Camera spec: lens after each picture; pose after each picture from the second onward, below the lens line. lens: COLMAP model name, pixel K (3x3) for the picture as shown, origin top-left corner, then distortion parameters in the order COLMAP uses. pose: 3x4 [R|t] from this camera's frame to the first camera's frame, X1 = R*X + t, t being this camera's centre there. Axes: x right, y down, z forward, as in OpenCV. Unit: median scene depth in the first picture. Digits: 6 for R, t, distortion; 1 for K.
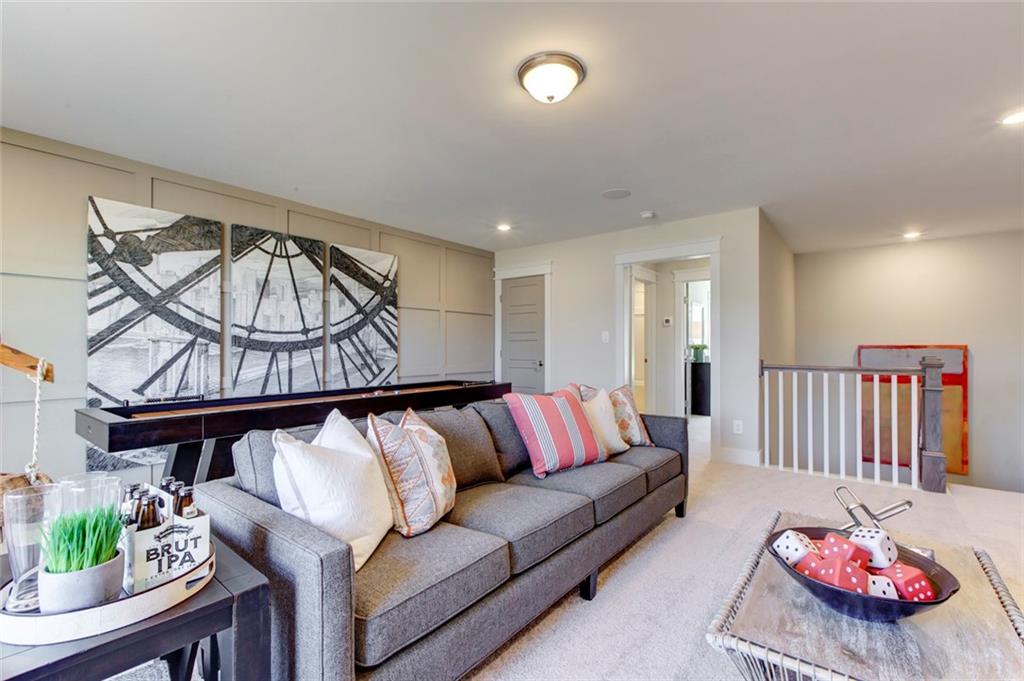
lens RADIAL K [[452.7, 0, 510.8], [0, 452.7, 343.7], [0, 0, 1]] dist [-0.003220, 0.000005]
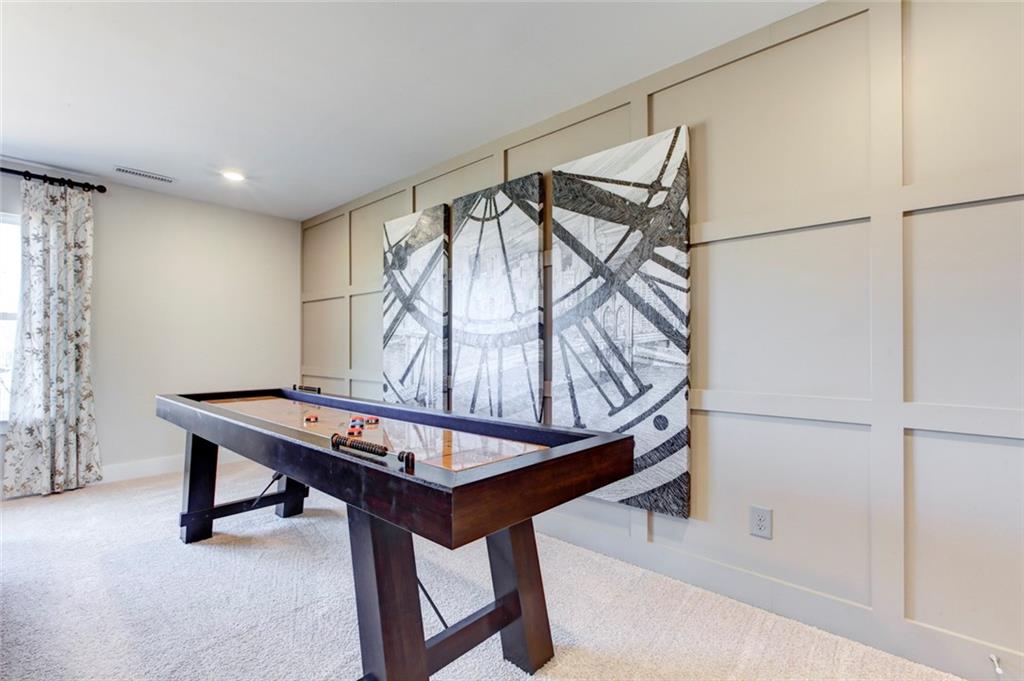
lens RADIAL K [[452.7, 0, 510.8], [0, 452.7, 343.7], [0, 0, 1]] dist [-0.003220, 0.000005]
pose [[-0.056770, -0.004495, -0.998377, 0.206915], [0.011363, 0.999922, -0.005148, 0.014203], [0.998323, -0.011637, -0.056715, 0.975183]]
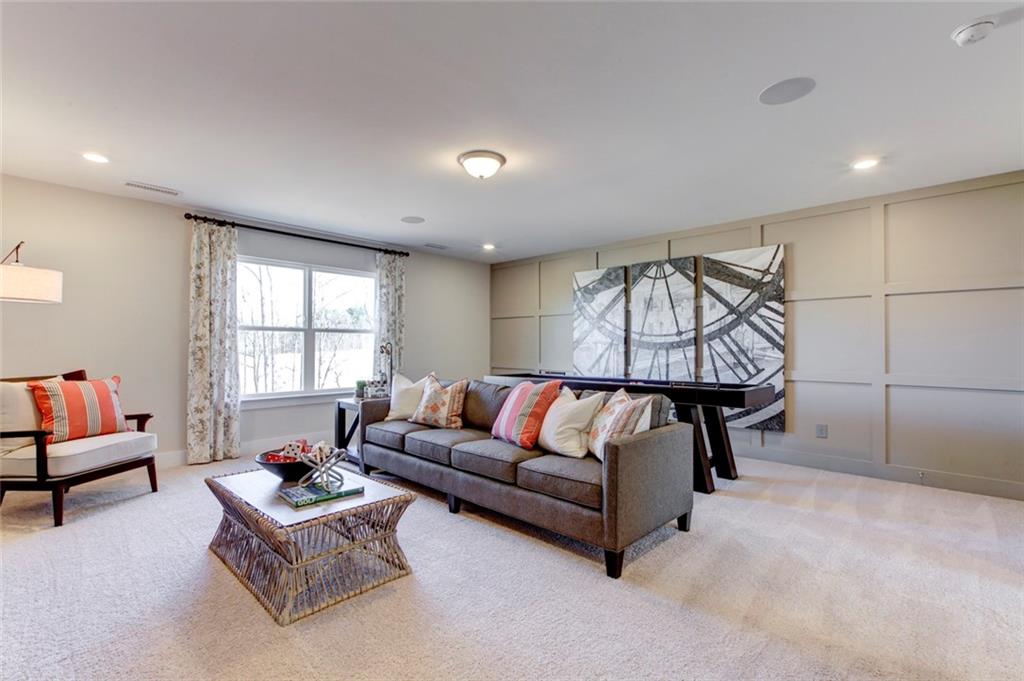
lens RADIAL K [[455.5, 0, 512.0], [0, 455.5, 340.5], [0, 0, 1]] dist [0.002769, 0.000415]
pose [[-0.095898, -0.011269, -0.995327, 0.786501], [0.009075, 0.999884, -0.012195, 0.002438], [0.995350, -0.010202, -0.095785, 0.629529]]
